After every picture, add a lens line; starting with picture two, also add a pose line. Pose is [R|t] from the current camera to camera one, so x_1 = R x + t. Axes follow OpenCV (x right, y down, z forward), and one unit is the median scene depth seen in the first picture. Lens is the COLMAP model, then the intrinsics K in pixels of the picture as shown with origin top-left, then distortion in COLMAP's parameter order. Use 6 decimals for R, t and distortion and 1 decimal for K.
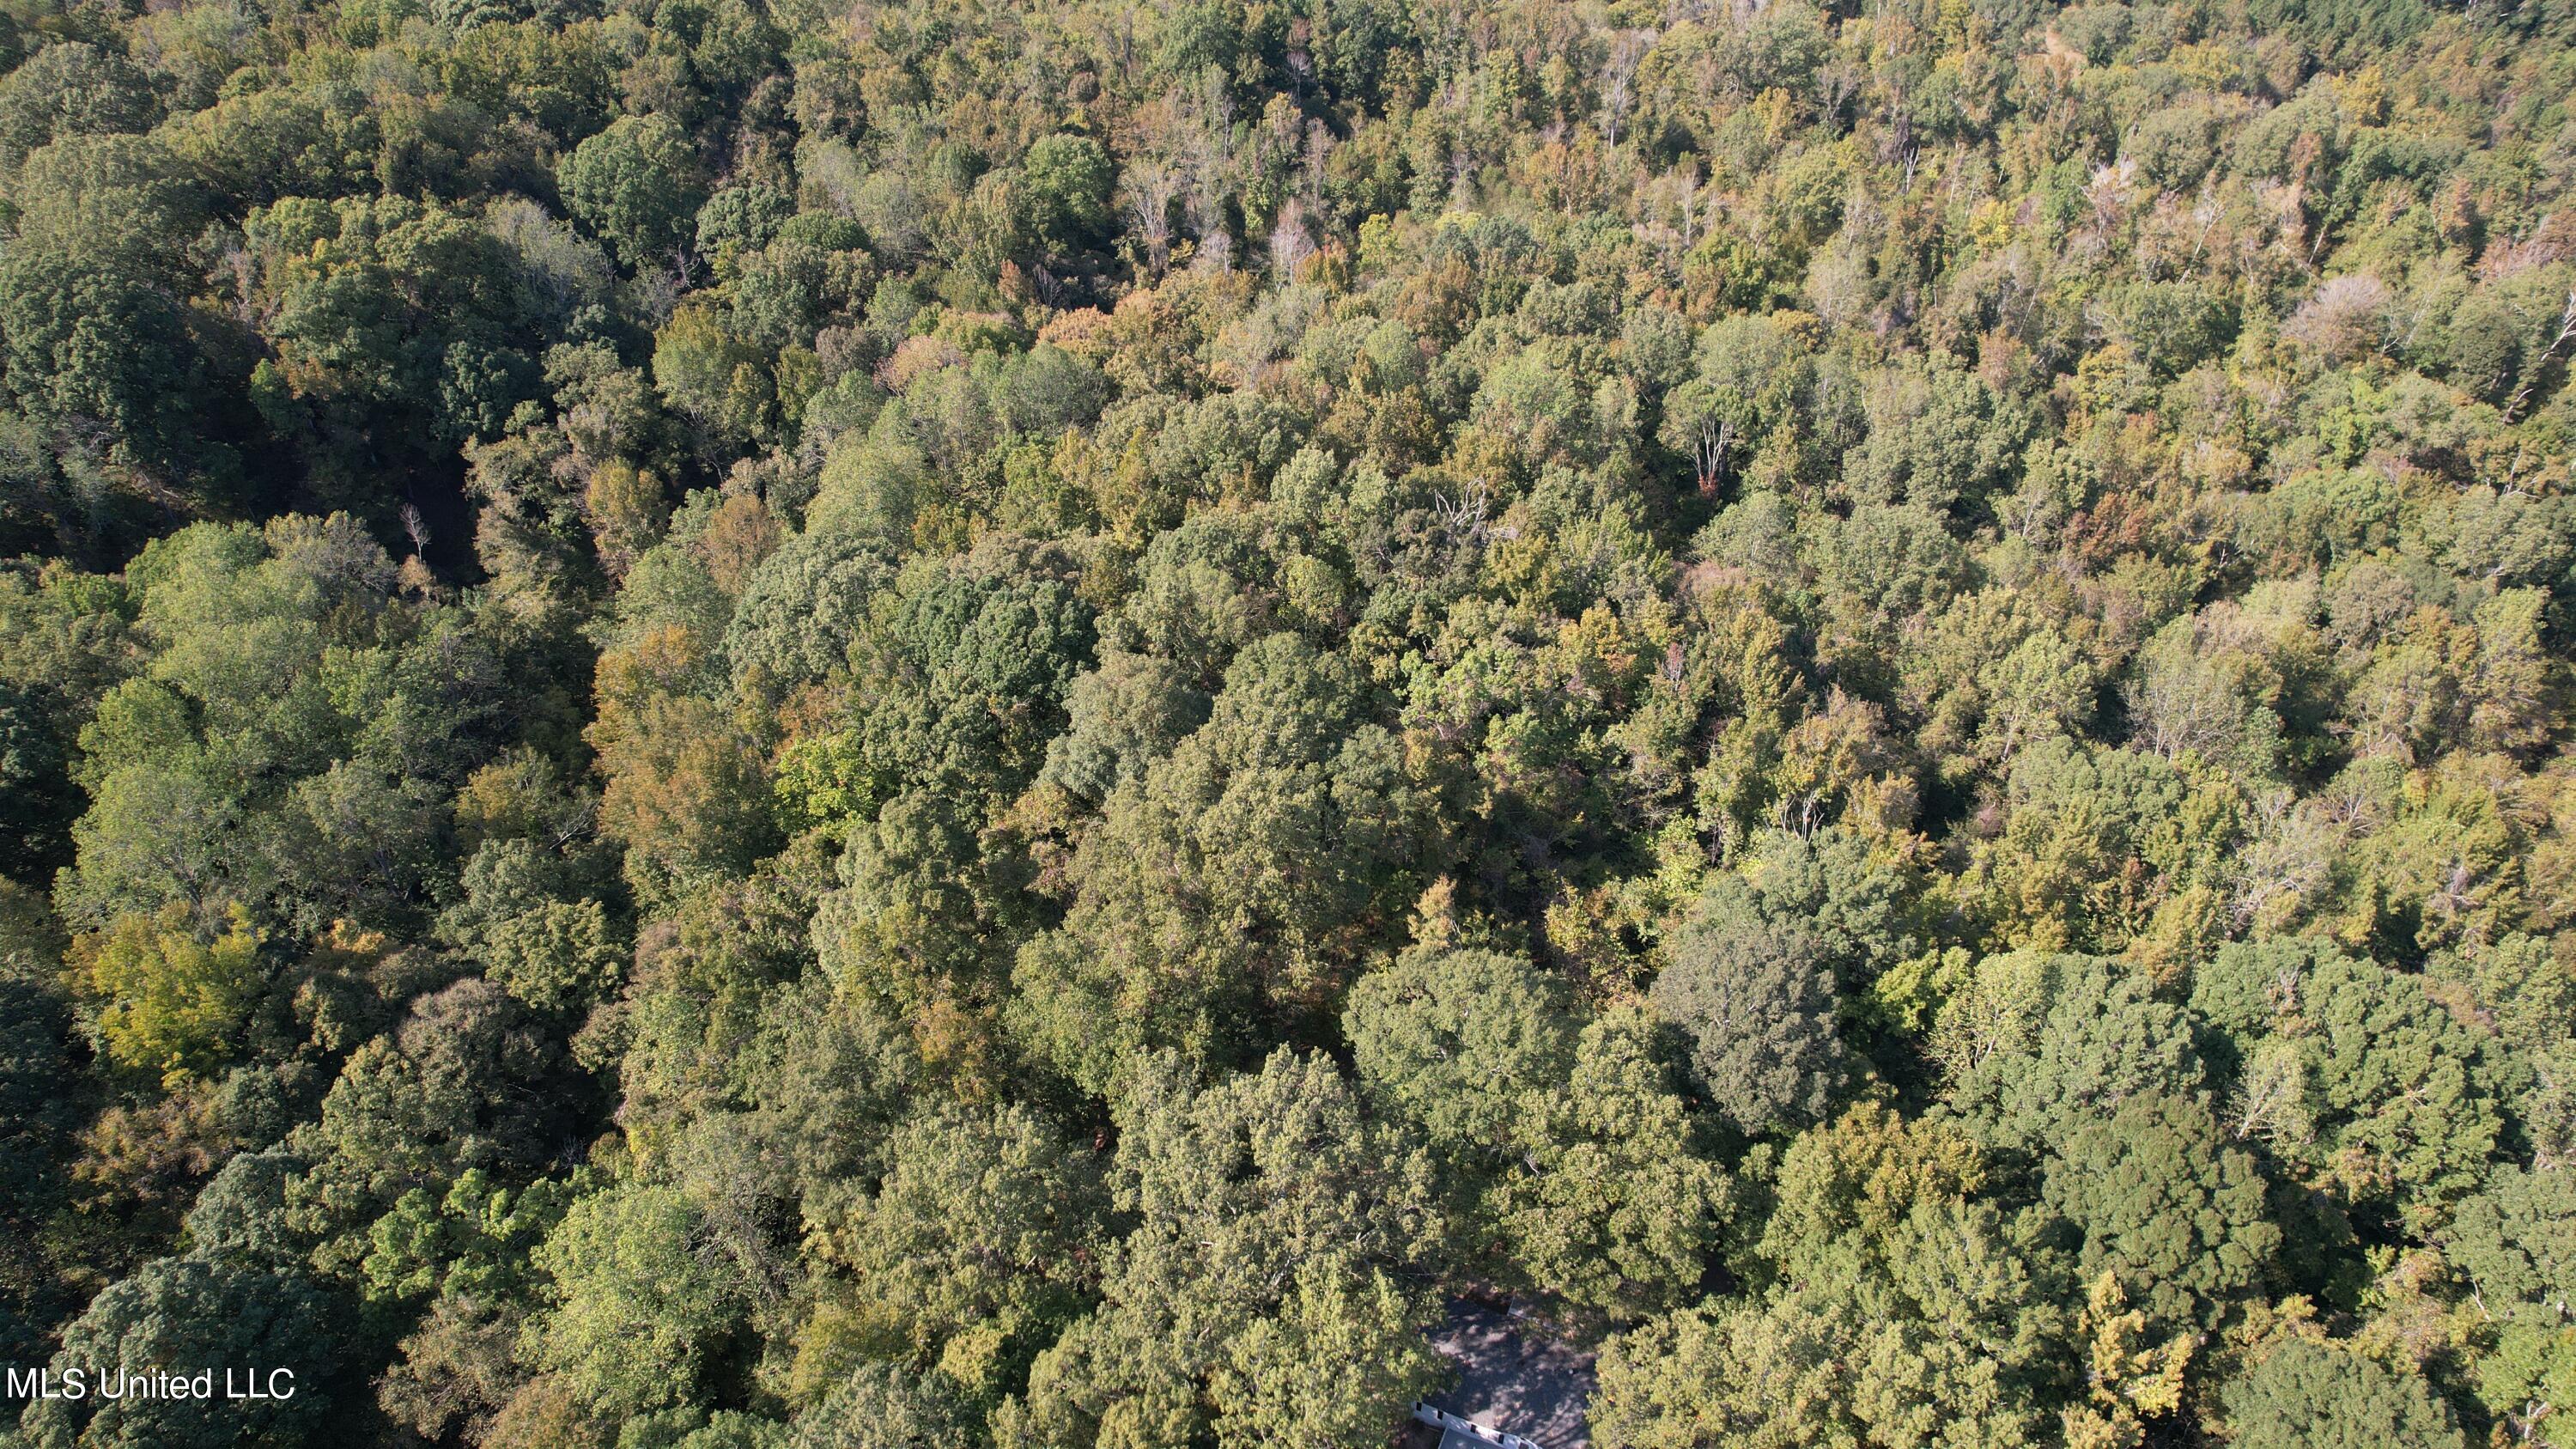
lens RADIAL K [[1637.1, 0, 1288.0], [0, 1637.1, 724.5], [0, 0, 1]] dist [-0.064610, 0.051728]
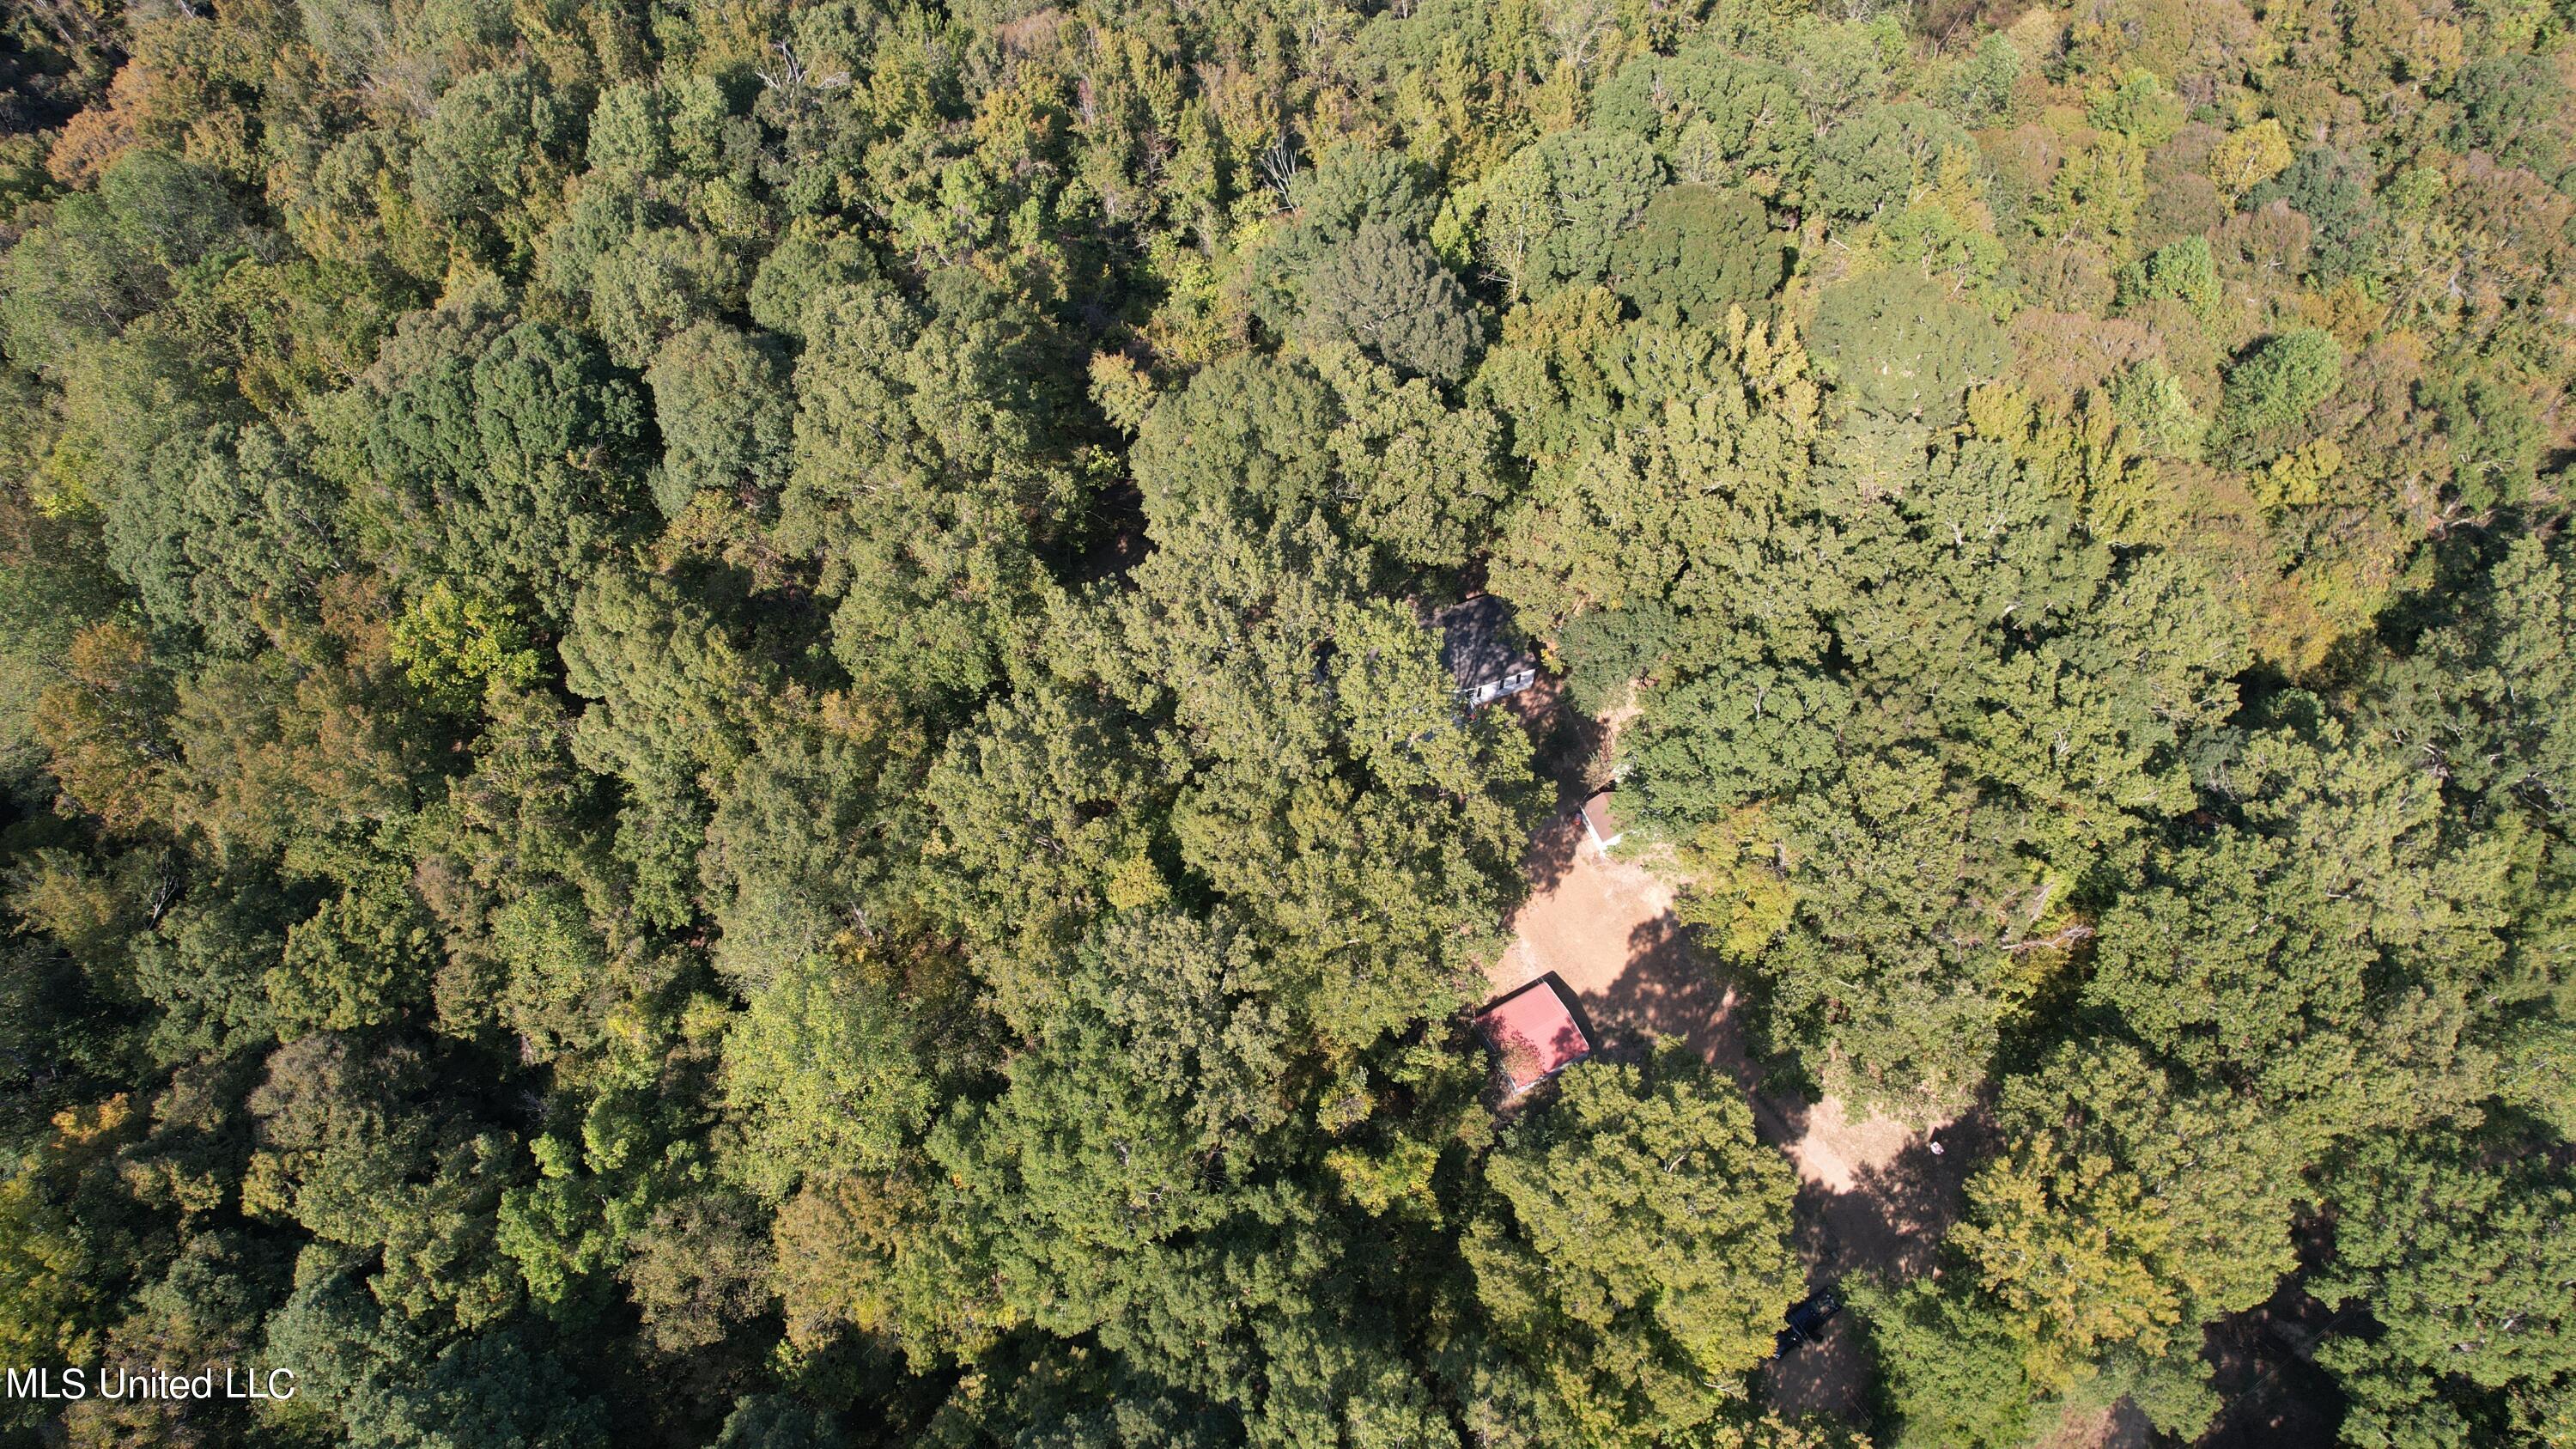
lens RADIAL K [[1637.1, 0, 1288.0], [0, 1637.1, 724.5], [0, 0, 1]] dist [-0.064610, 0.051728]
pose [[0.703714, -0.589179, 0.397057, -0.423253], [0.474920, 0.805736, 0.353892, -0.030654], [-0.528429, -0.060468, 0.846821, 0.022121]]
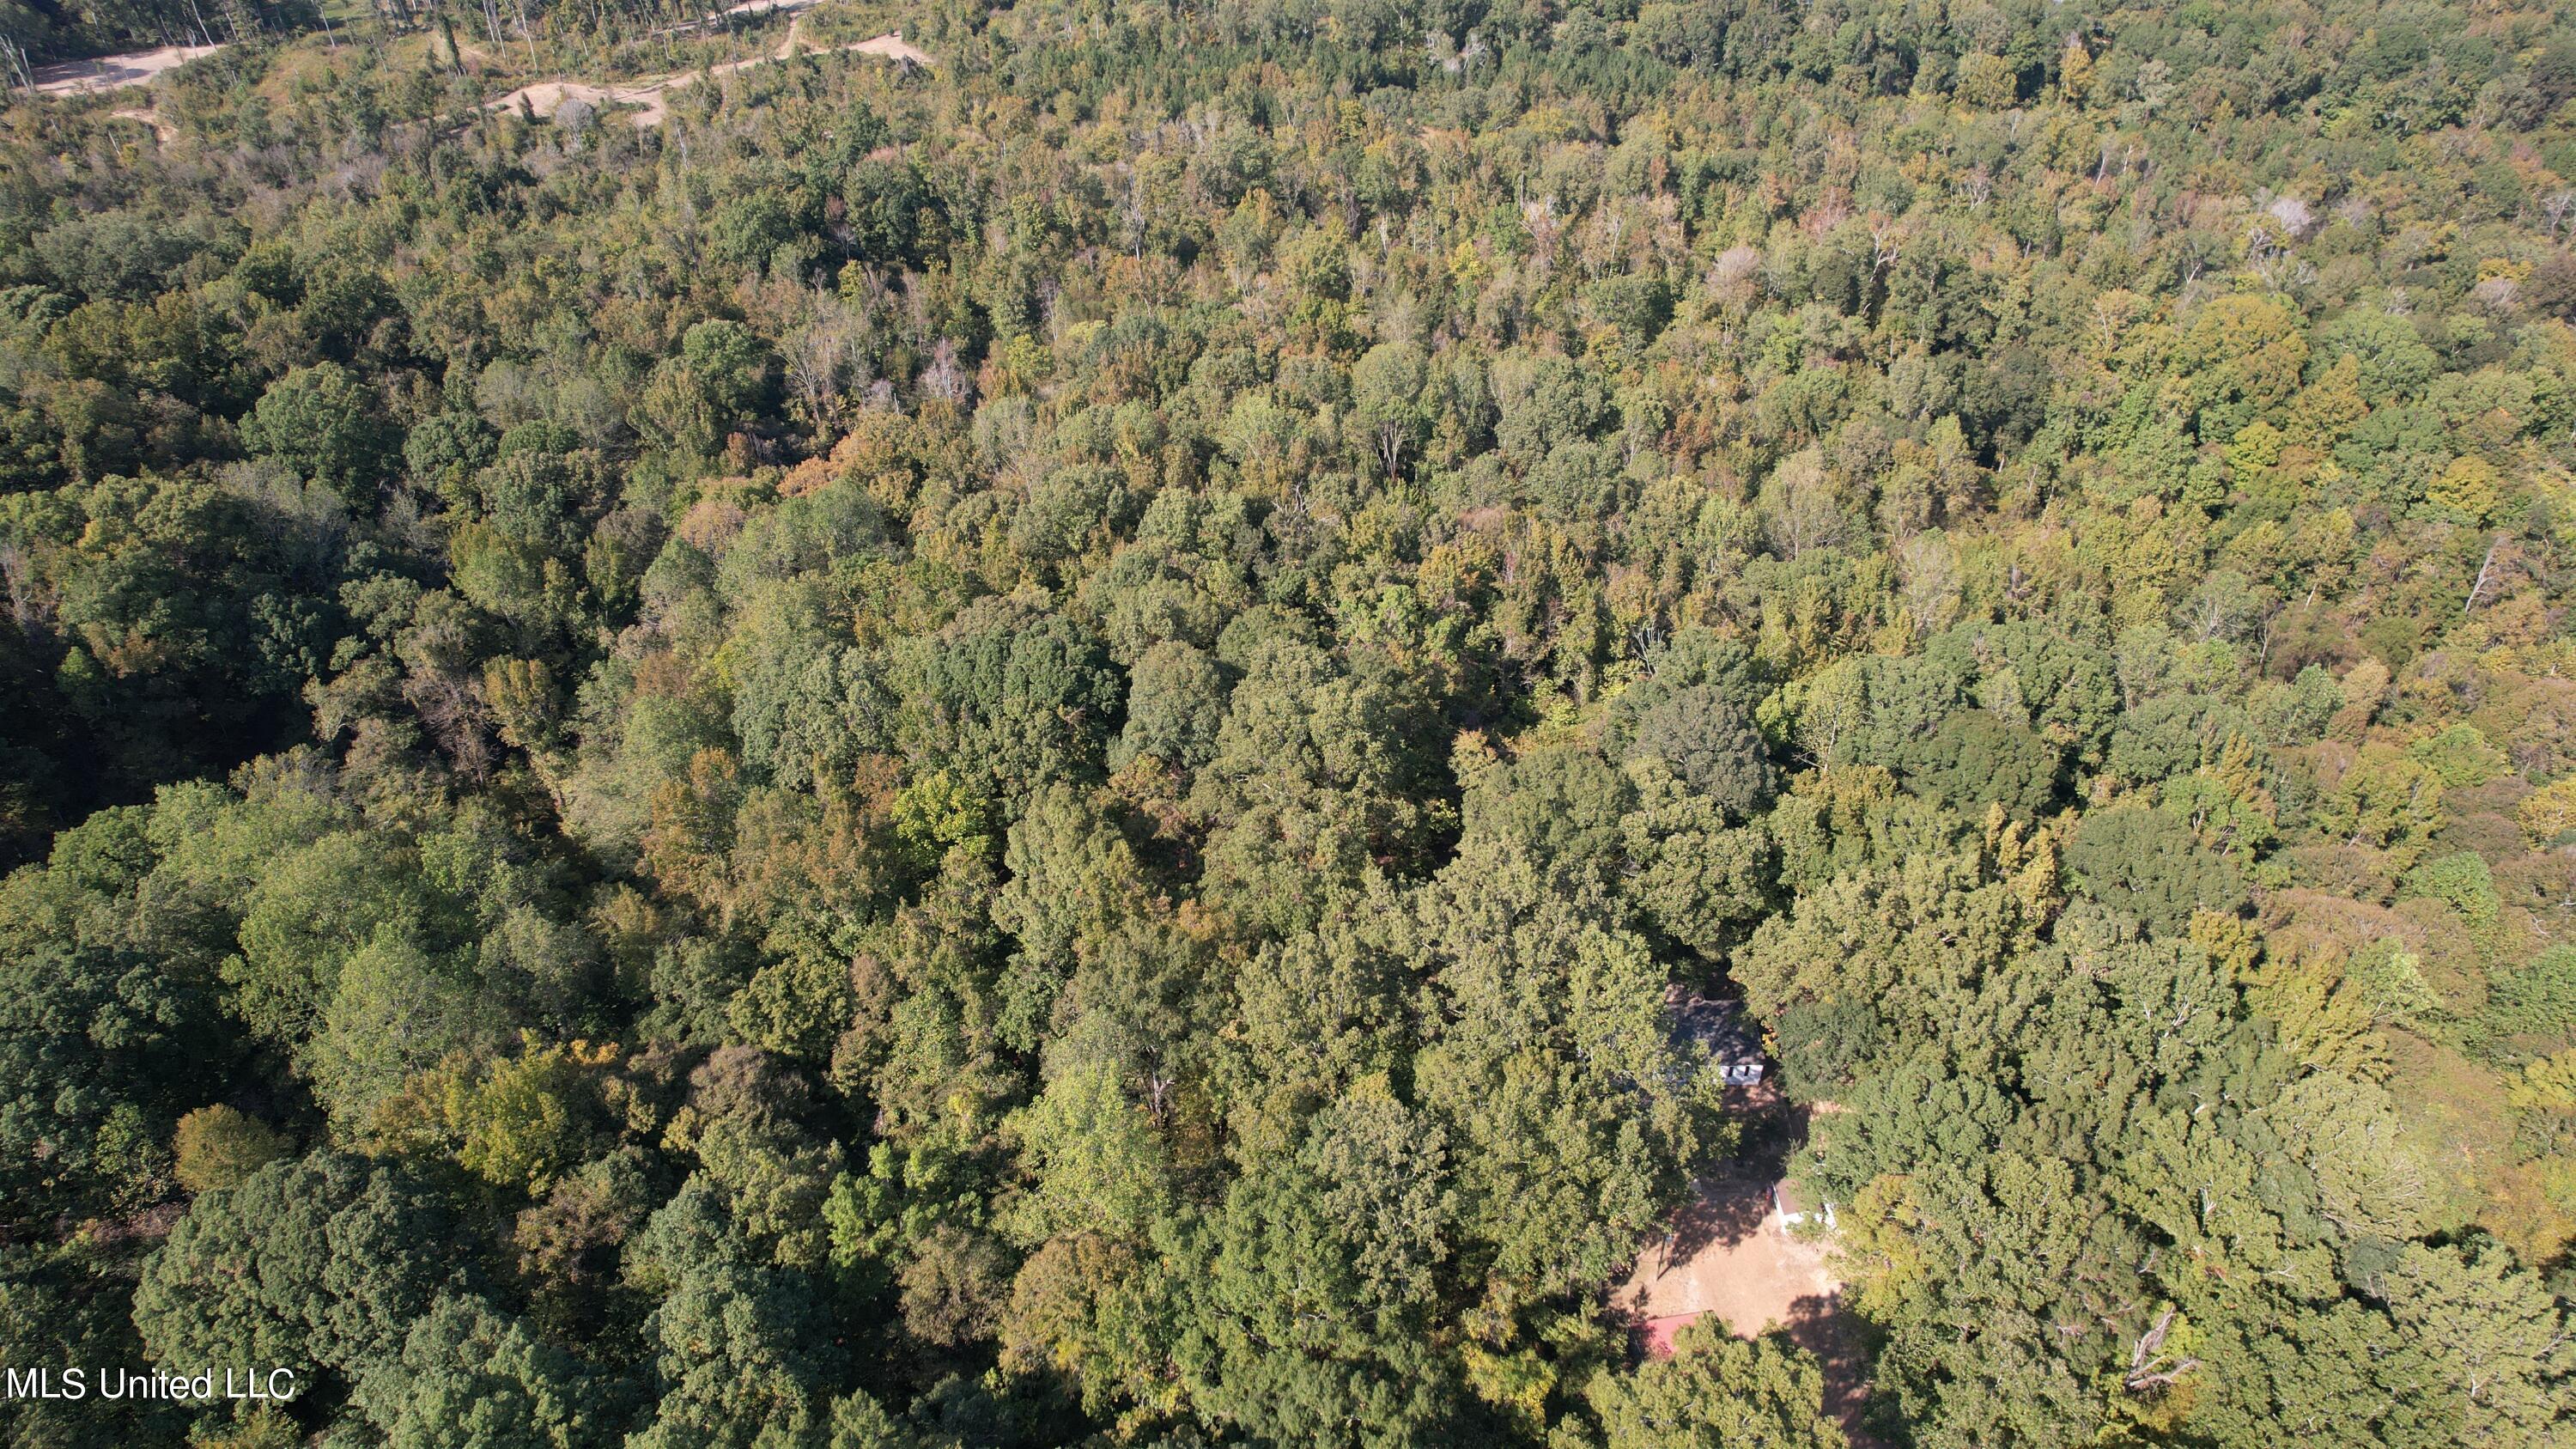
lens RADIAL K [[1637.1, 0, 1288.0], [0, 1637.1, 724.5], [0, 0, 1]] dist [-0.064610, 0.051728]
pose [[0.904054, -0.254699, 0.343243, -0.551541], [0.284314, 0.957978, -0.037988, 0.110013], [-0.319144, 0.131931, 0.938478, -0.247014]]
